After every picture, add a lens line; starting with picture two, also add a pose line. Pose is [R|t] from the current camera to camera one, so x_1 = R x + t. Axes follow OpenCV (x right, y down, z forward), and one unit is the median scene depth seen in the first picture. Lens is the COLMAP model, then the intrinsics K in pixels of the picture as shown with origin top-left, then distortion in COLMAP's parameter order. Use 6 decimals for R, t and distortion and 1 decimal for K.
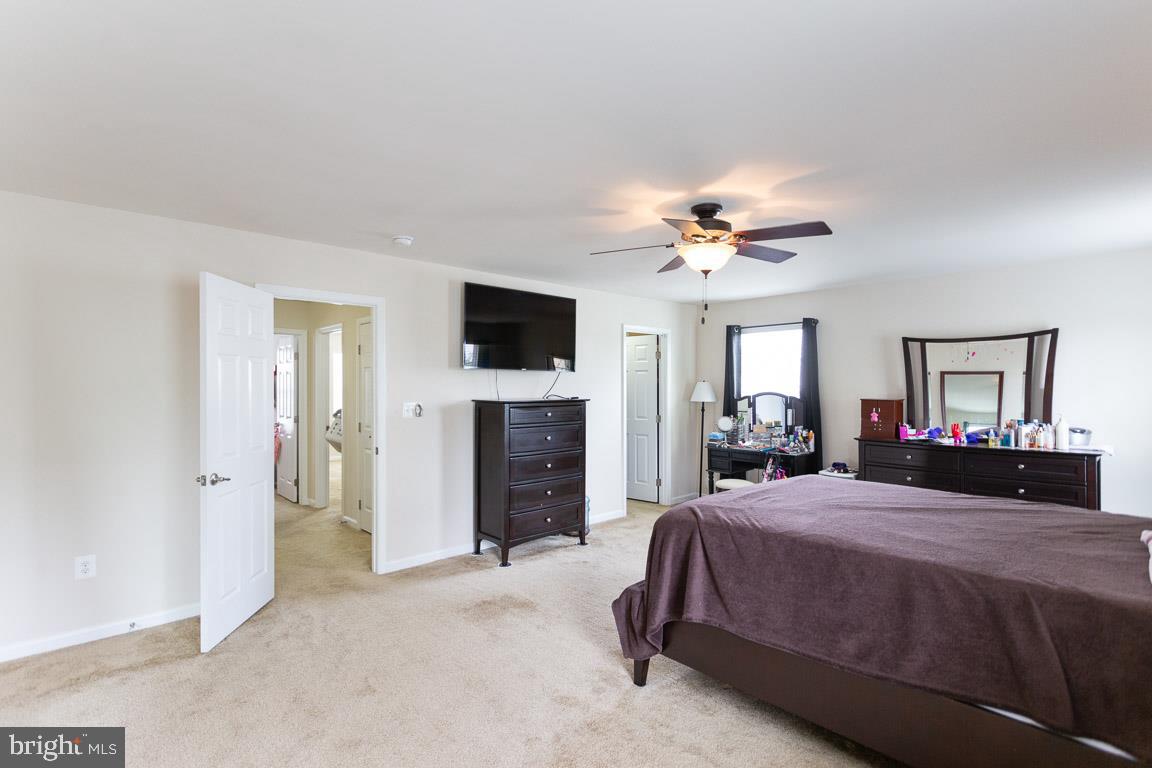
lens RADIAL K [[575.3, 0, 576.0], [0, 575.3, 384.0], [0, 0, 1]] dist [0.000457, 0.000056]
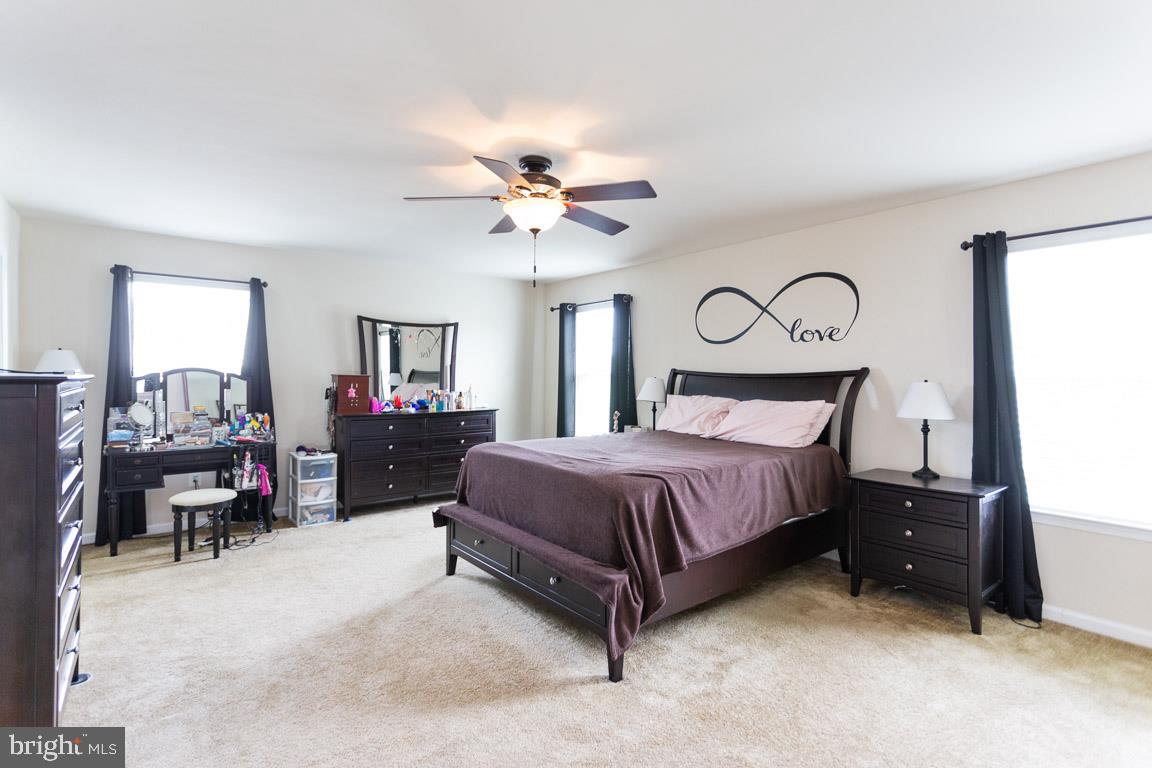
lens RADIAL K [[550.5, 0, 576.0], [0, 550.5, 384.0], [0, 0, 1]] dist [0.009207, 0.000674]
pose [[0.059946, -0.019148, 0.998018, -0.455718], [-0.009200, 0.999763, 0.019734, 0.021790], [-0.998159, -0.010365, 0.059756, 0.611085]]
